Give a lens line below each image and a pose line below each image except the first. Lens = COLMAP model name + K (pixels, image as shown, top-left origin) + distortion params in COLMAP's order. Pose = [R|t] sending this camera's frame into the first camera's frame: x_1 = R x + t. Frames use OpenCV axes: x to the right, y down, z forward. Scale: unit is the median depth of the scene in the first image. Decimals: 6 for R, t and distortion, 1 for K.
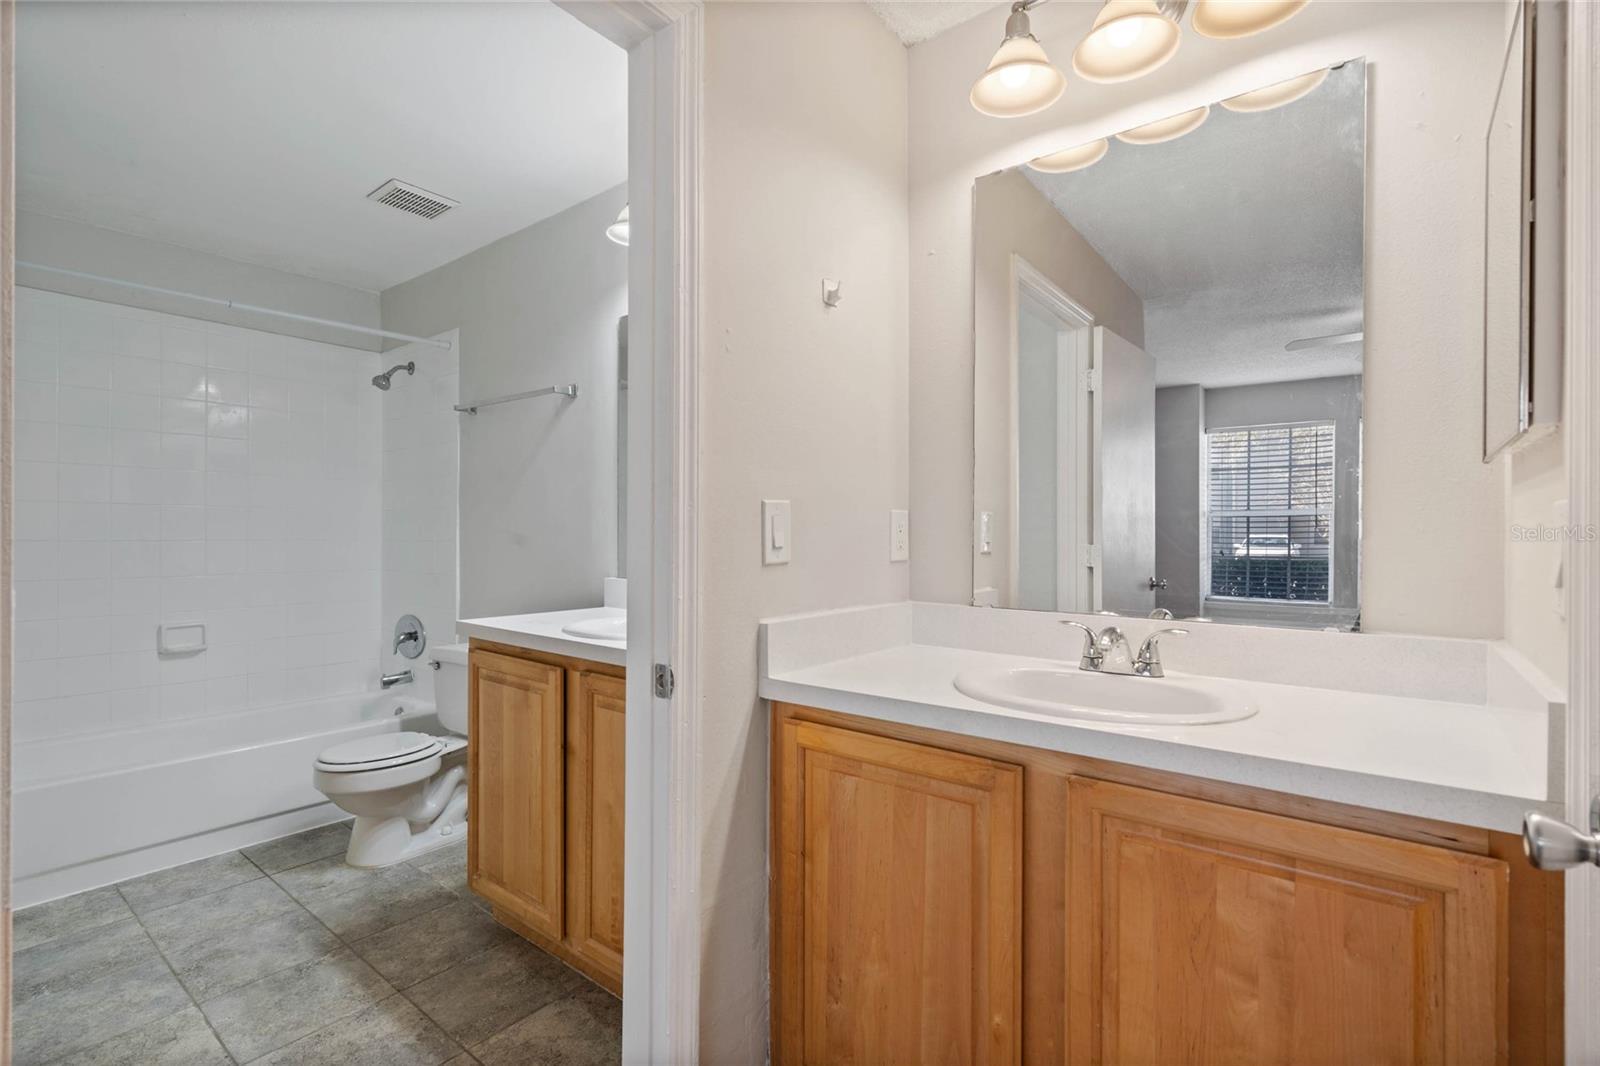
lens RADIAL K [[757.5, 0, 800.0], [0, 757.5, 533.0], [0, 0, 1]] dist [-0.003570, -0.000598]
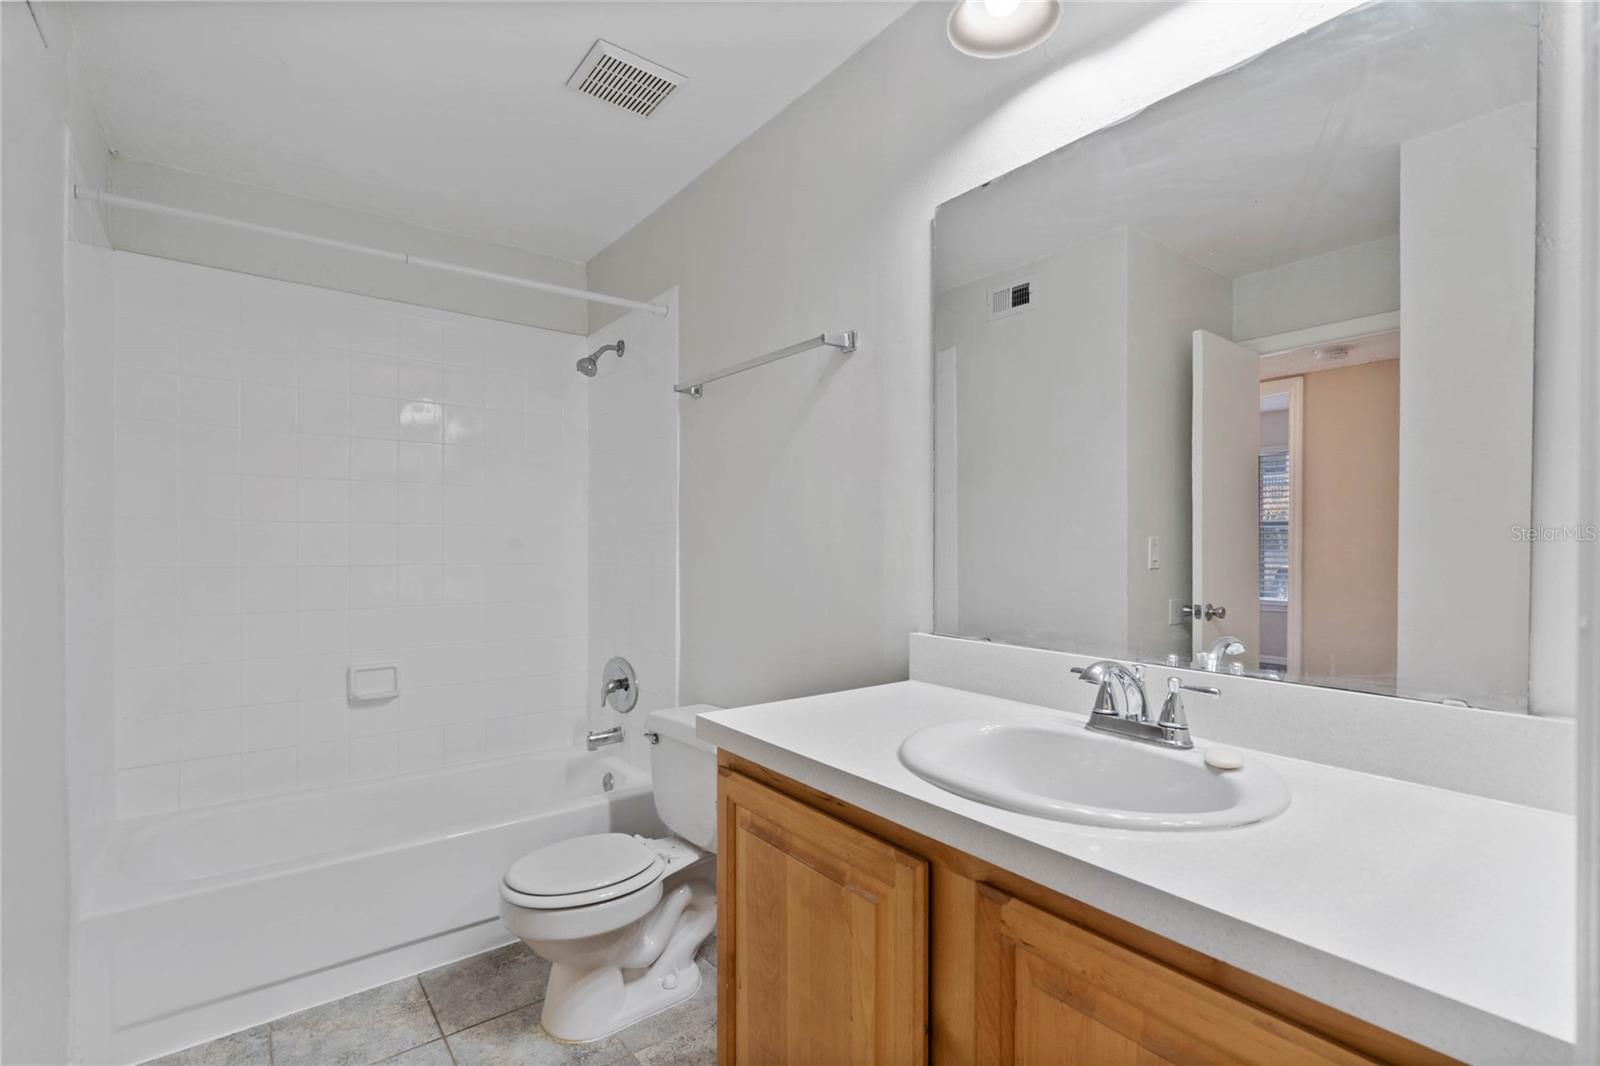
lens RADIAL K [[730.0, 0, 758.1], [0, 730.0, 543.2], [0, 0, 1]] dist [-0.001459, -0.000083]
pose [[0.960593, -0.003196, -0.277942, -0.201591], [0.002664, 0.999994, -0.002293, -0.012889], [0.277948, 0.001462, 0.960595, 0.376386]]
